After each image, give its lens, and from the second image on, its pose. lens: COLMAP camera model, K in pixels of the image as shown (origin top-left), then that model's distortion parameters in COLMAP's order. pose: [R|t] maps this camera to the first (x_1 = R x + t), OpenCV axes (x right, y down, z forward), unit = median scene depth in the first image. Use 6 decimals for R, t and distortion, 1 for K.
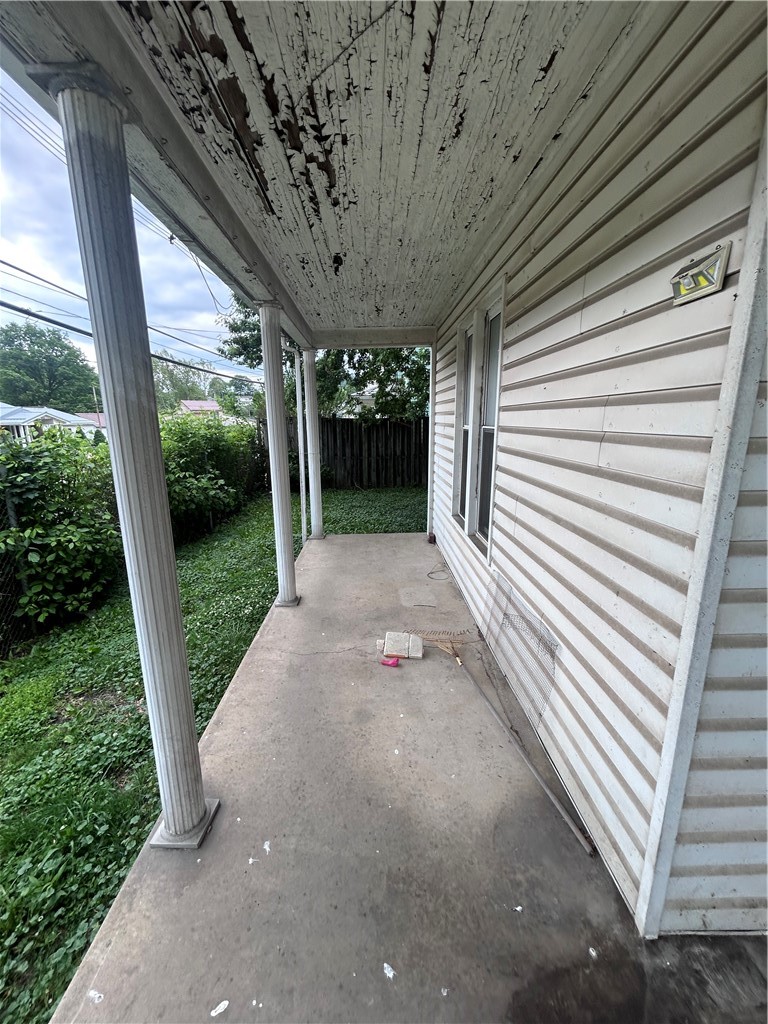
lens RADIAL K [[414.1, 0, 381.9], [0, 414.1, 509.0], [0, 0, 1]] dist [0.000279, 0.000156]
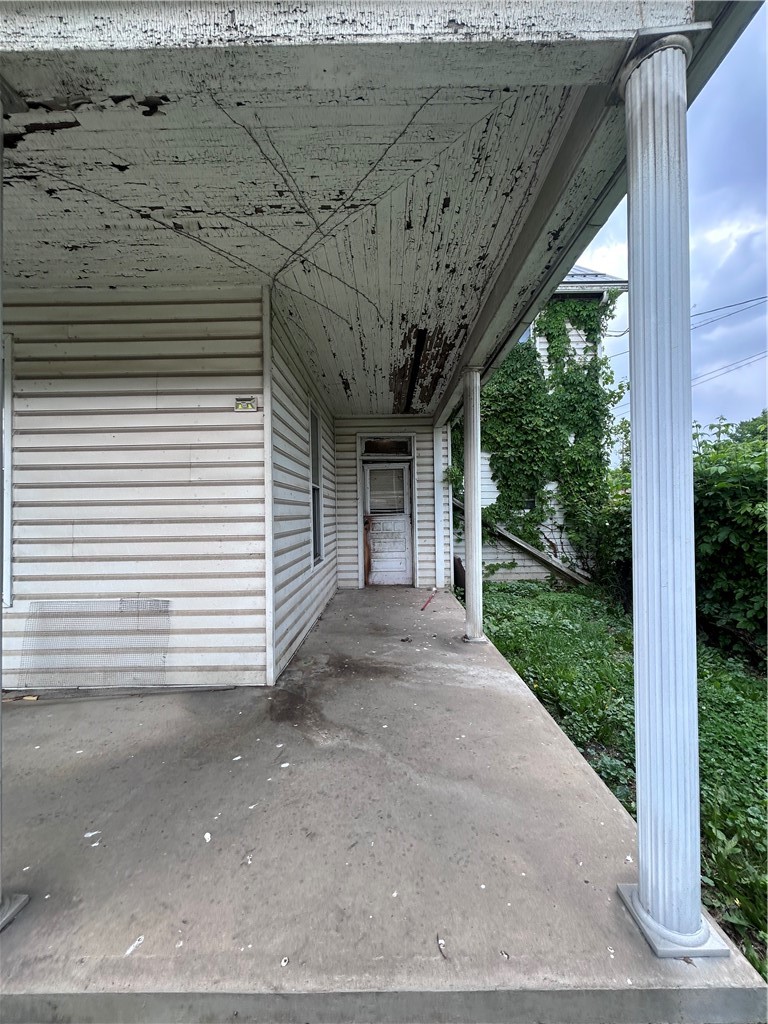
lens RADIAL K [[414.1, 0, 381.9], [0, 414.1, 509.0], [0, 0, 1]] dist [0.000279, 0.000156]
pose [[0.035566, 0.018092, 0.999204, -1.399820], [0.226602, 0.973648, -0.025695, 0.282366], [-0.973338, 0.227336, 0.030529, 0.147075]]
